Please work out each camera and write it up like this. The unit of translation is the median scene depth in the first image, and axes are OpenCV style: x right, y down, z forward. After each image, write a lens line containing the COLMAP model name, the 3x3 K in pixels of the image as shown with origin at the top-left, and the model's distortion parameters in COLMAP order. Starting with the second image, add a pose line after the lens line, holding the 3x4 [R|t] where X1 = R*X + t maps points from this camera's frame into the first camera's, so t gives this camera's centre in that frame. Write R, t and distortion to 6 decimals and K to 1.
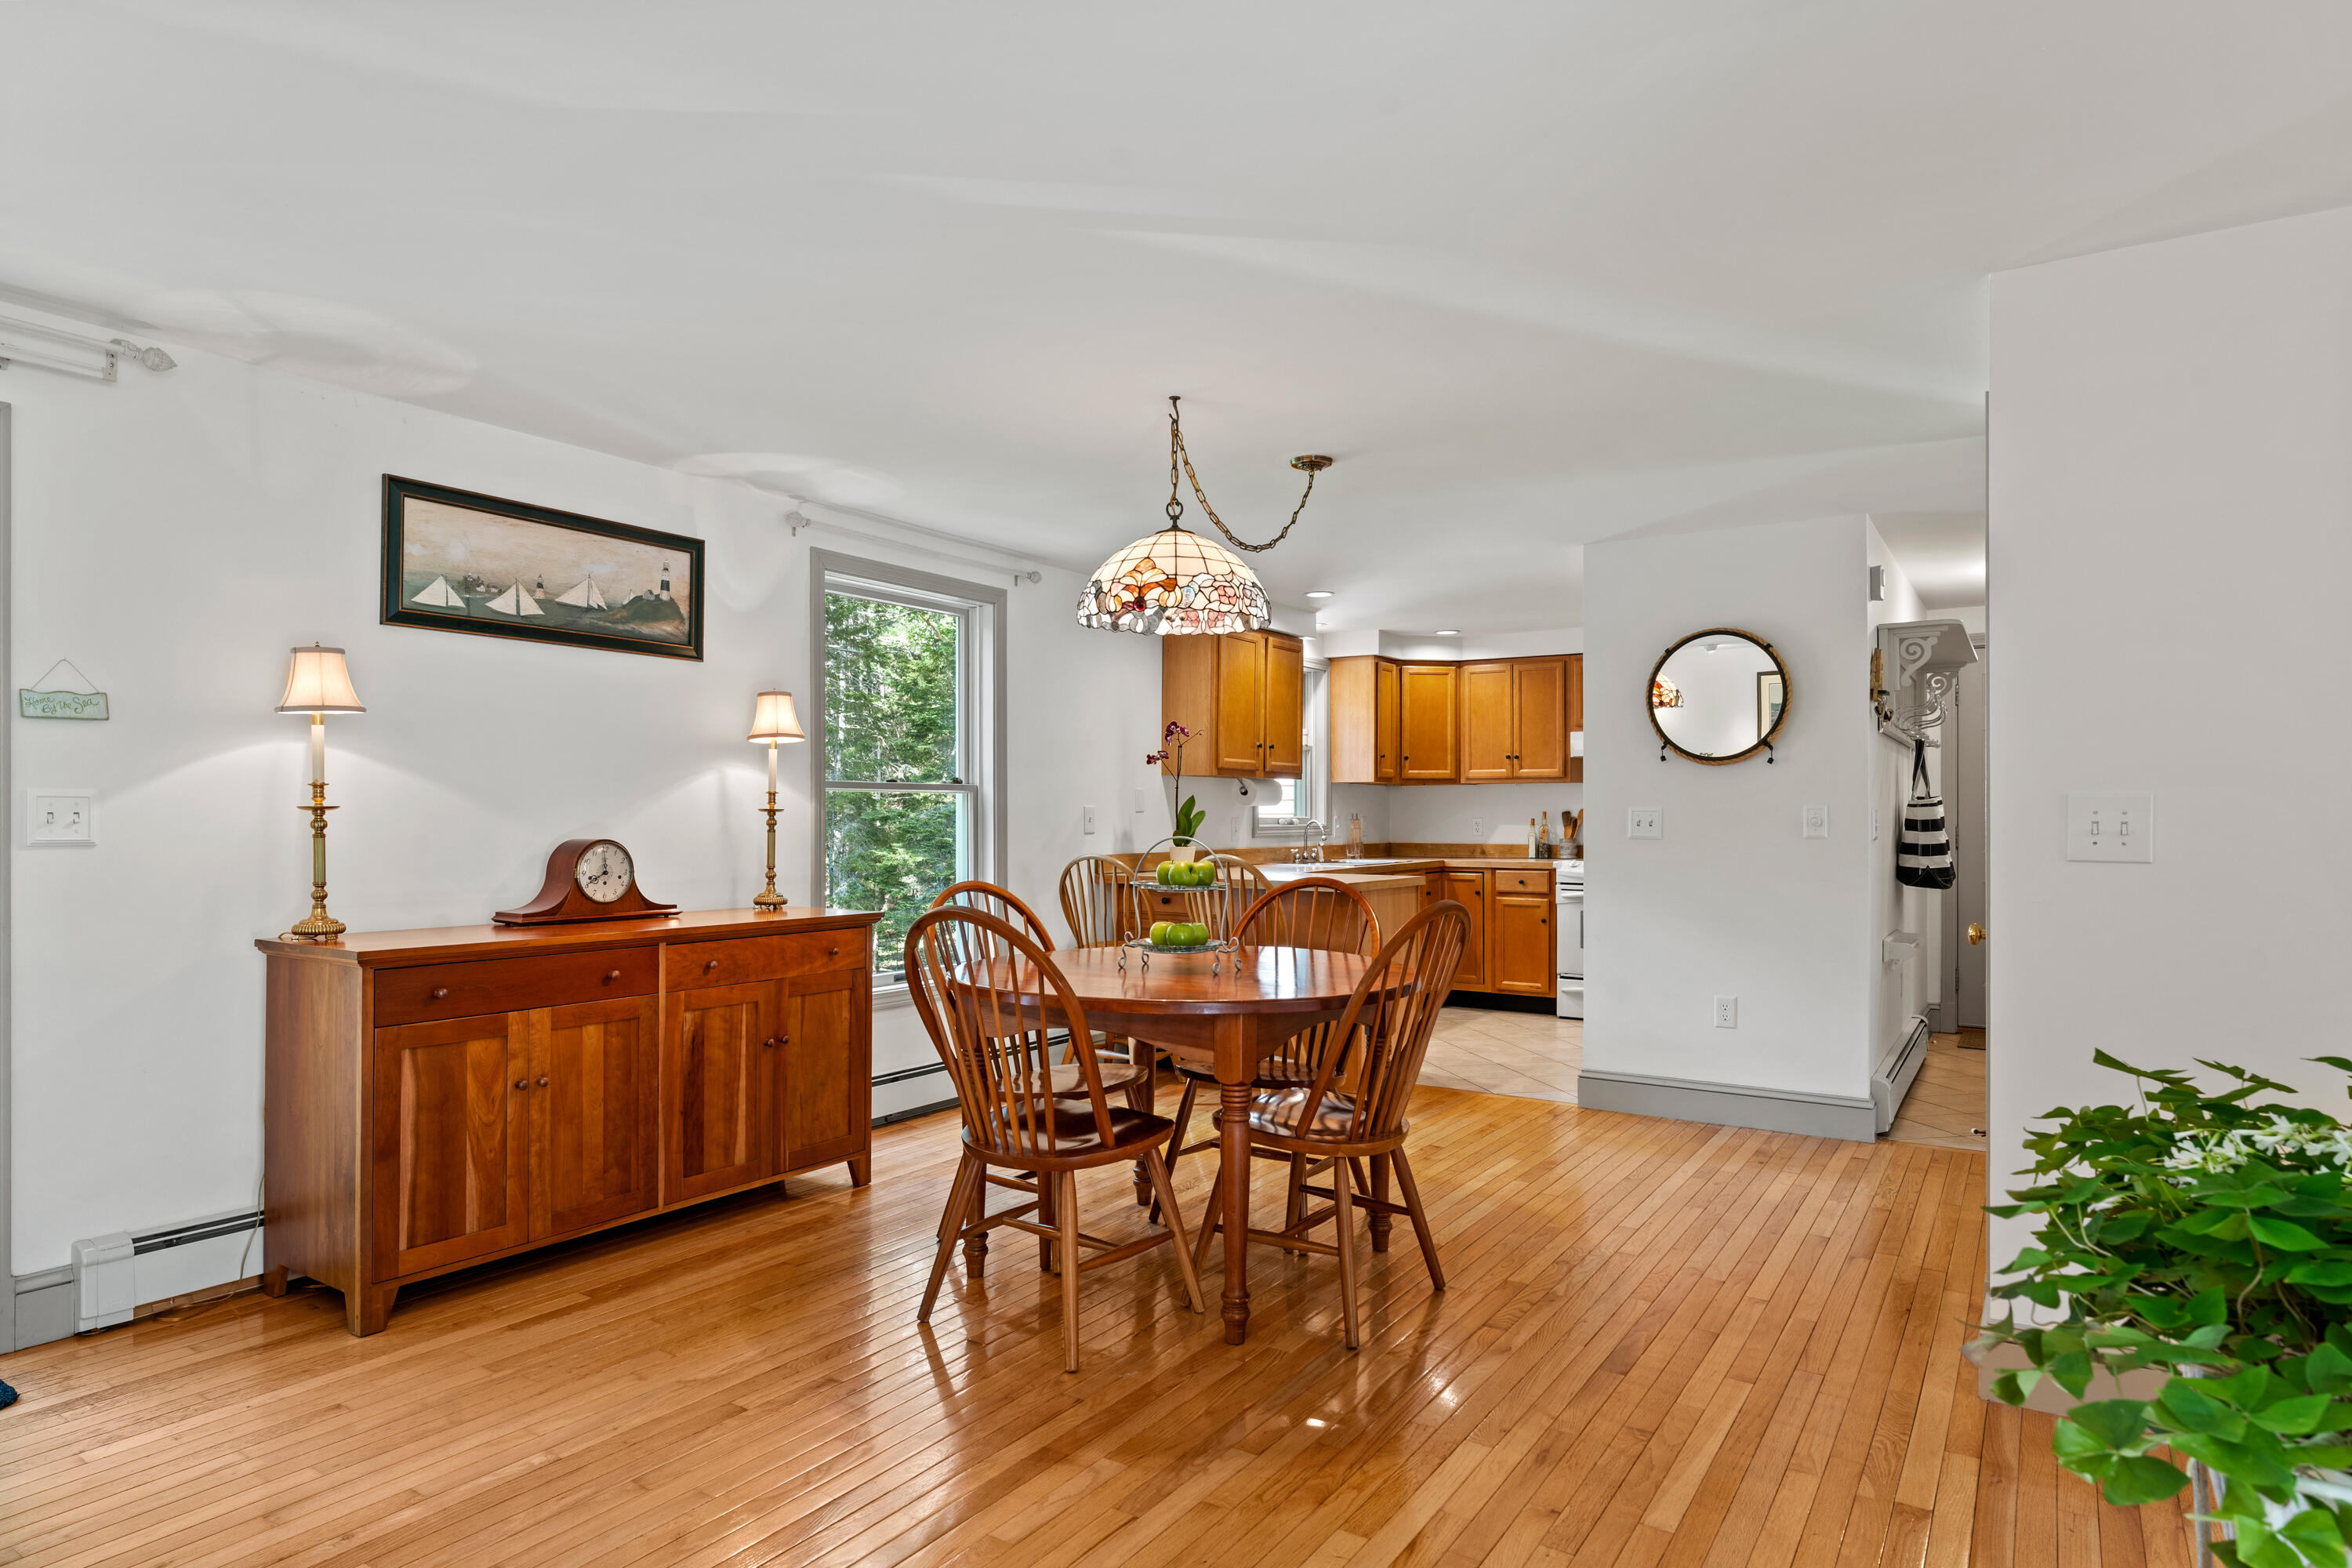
lens RADIAL K [[1332.6, 0, 1175.5], [0, 1332.6, 832.0], [0, 0, 1]] dist [-0.000710, -0.000761]
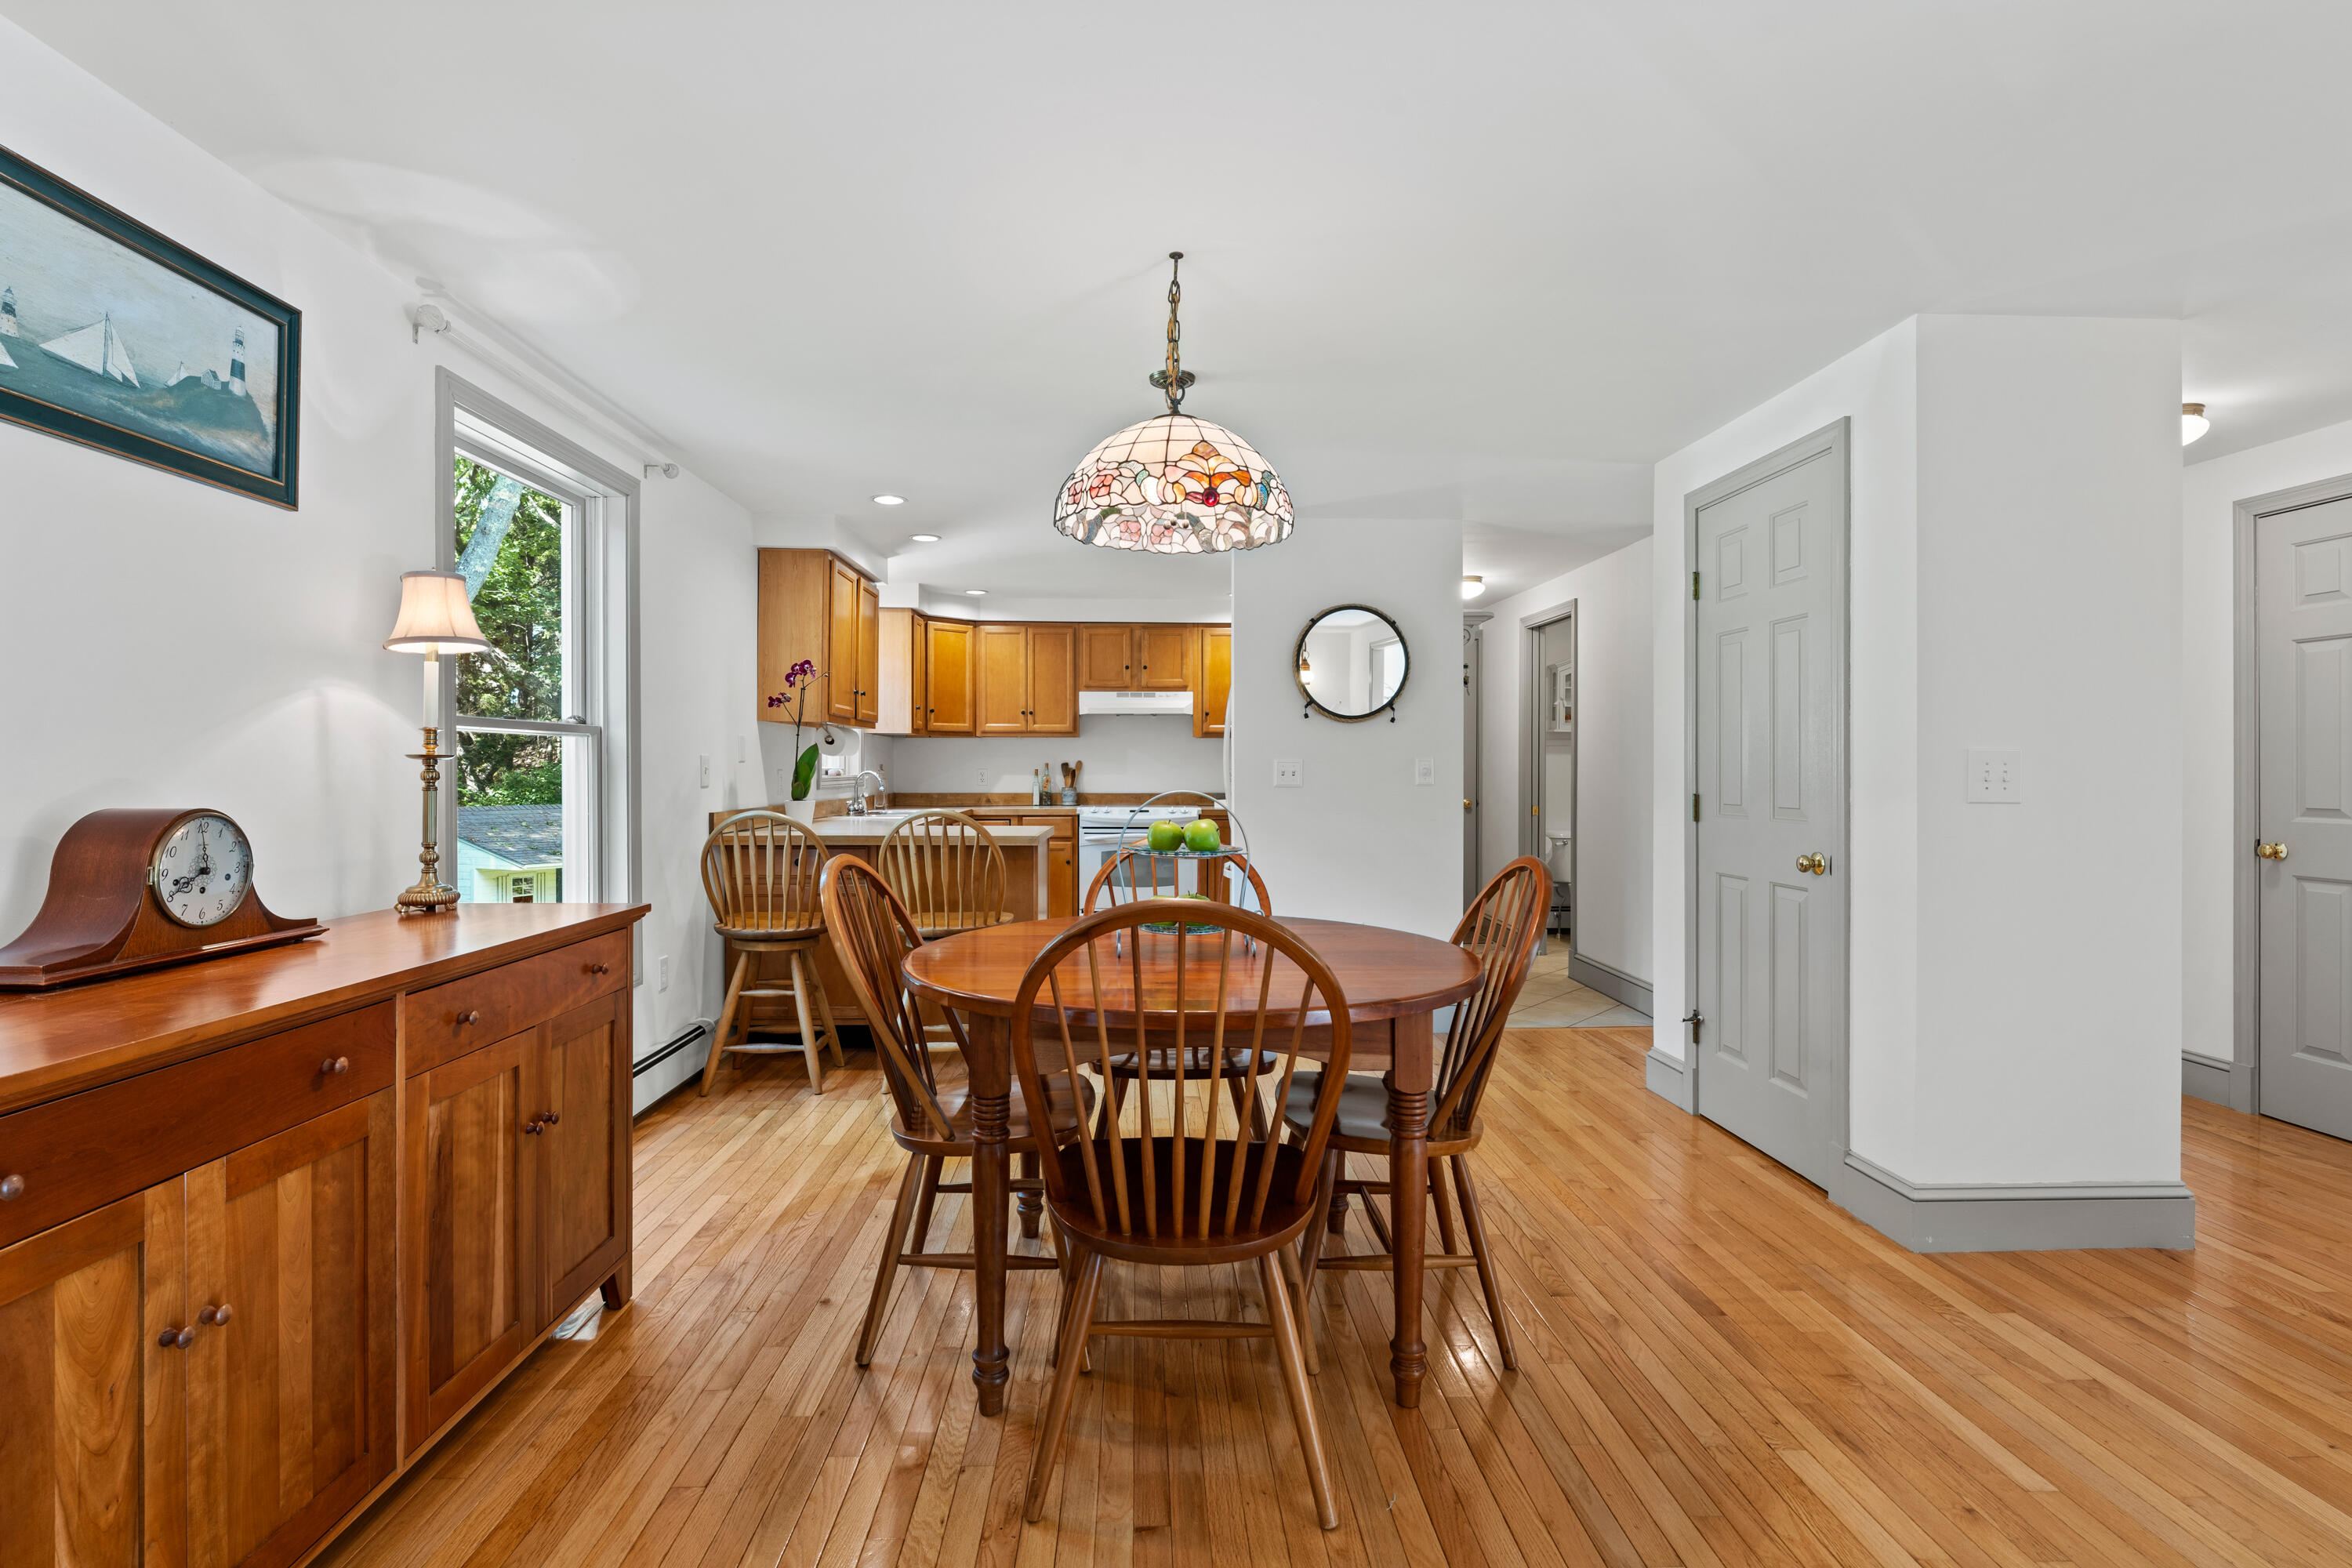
lens RADIAL K [[1108.1, 0, 1176.0], [0, 1108.1, 784.0], [0, 0, 1]] dist [-0.003984, 0.000615]
pose [[0.817254, -0.008334, 0.576218, -0.351825], [0.006626, 0.999965, 0.005064, -0.003910], [-0.576240, -0.000321, 0.817280, 0.396211]]
